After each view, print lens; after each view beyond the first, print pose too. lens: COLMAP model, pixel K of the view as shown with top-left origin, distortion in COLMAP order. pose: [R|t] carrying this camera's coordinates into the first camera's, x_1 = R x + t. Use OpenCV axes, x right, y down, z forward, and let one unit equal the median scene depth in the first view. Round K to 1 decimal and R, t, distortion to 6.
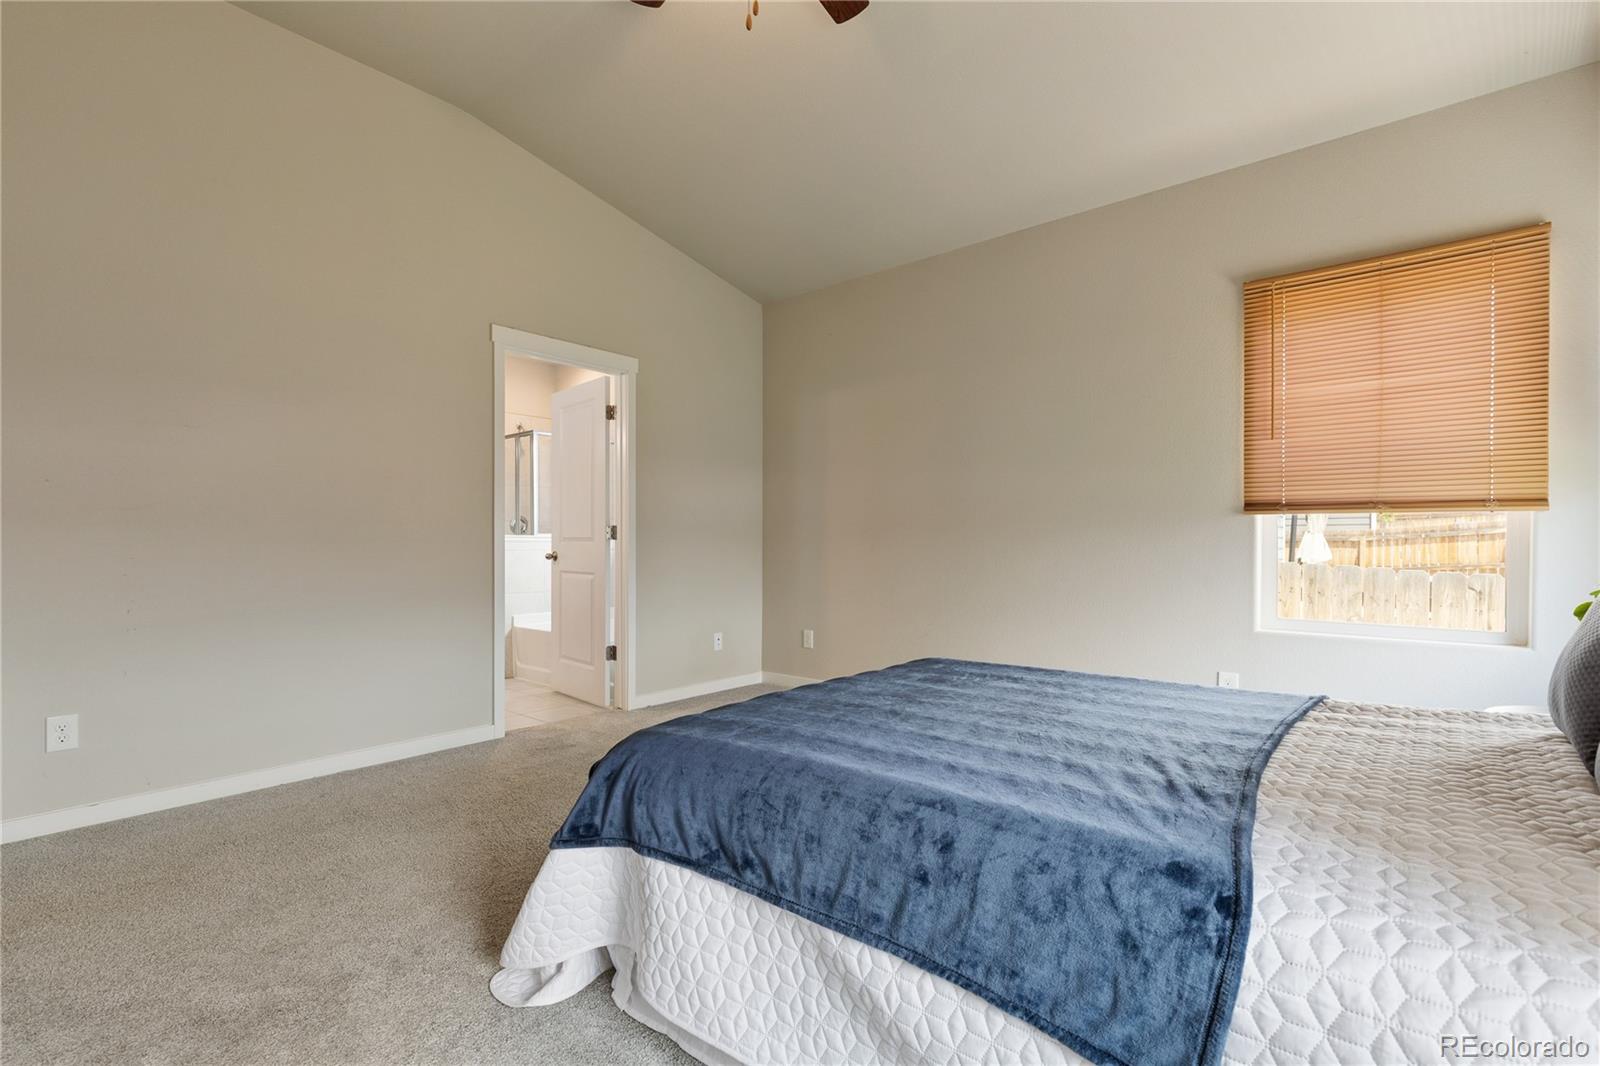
lens RADIAL K [[714.9, 0, 804.0], [0, 714.9, 542.7], [0, 0, 1]] dist [0.004628, -0.000332]
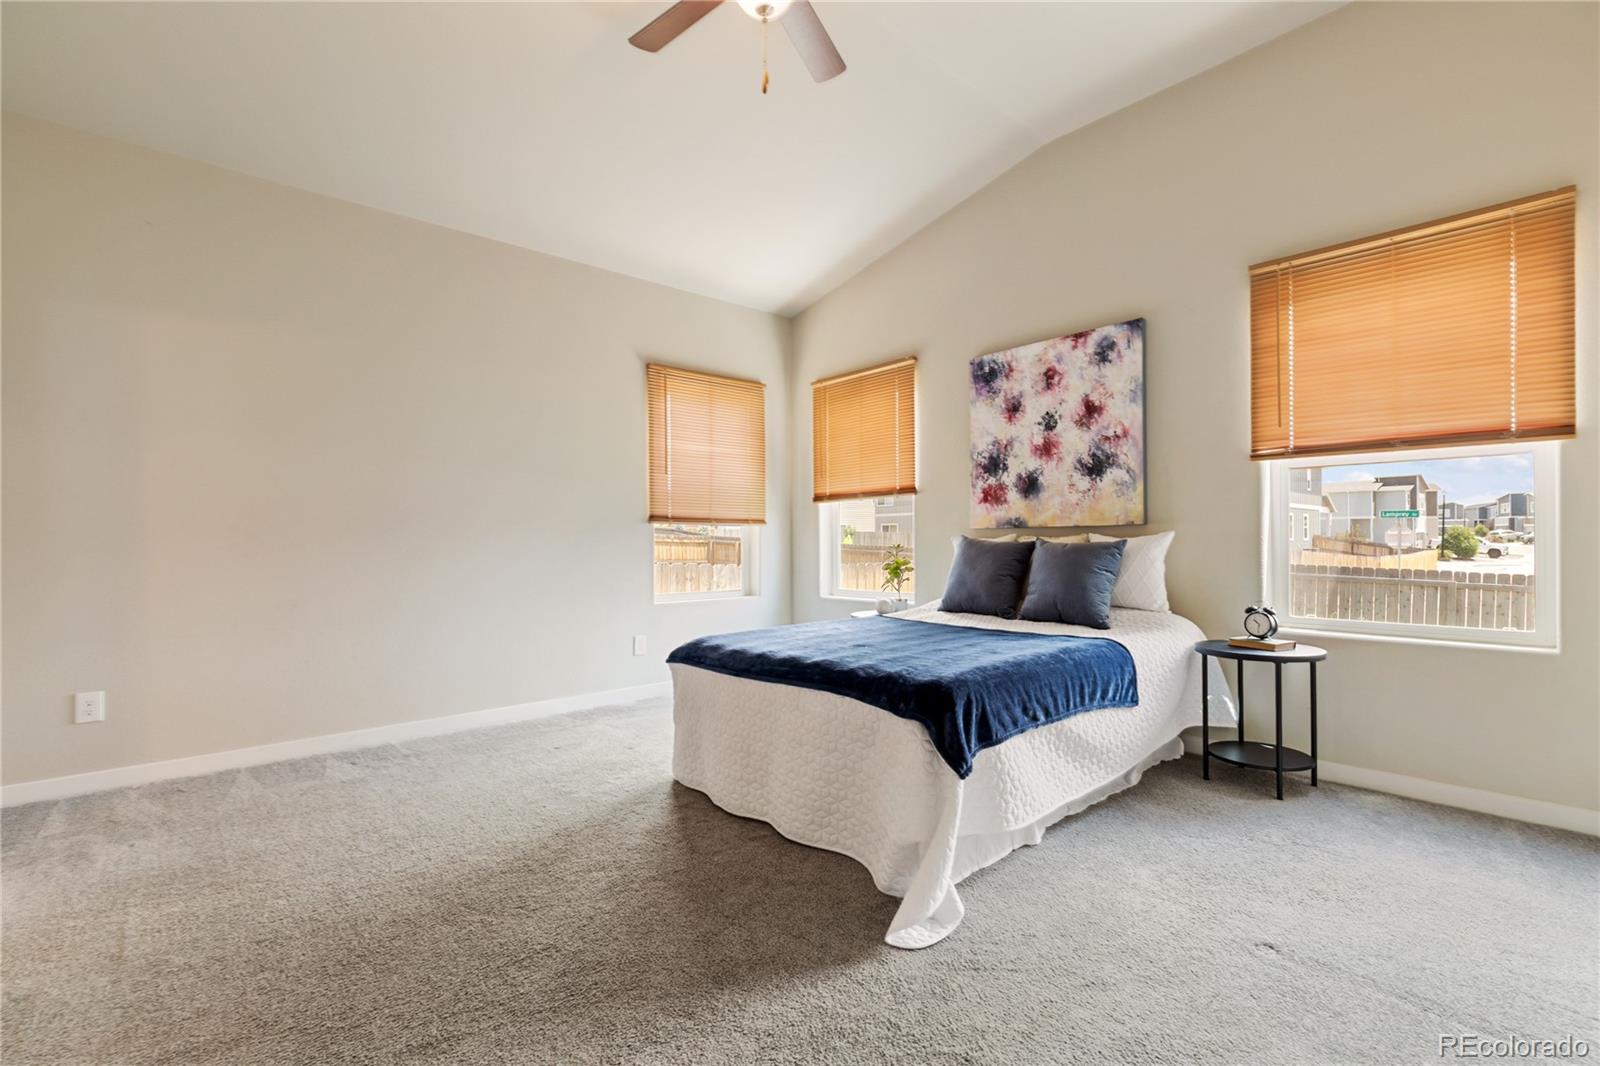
lens RADIAL K [[714.9, 0, 804.0], [0, 714.9, 542.7], [0, 0, 1]] dist [0.004628, -0.000332]
pose [[0.160770, -0.005175, 0.986978, -0.777533], [0.002947, 0.999984, 0.004763, -0.007723], [-0.986988, 0.002143, 0.160782, 0.479391]]
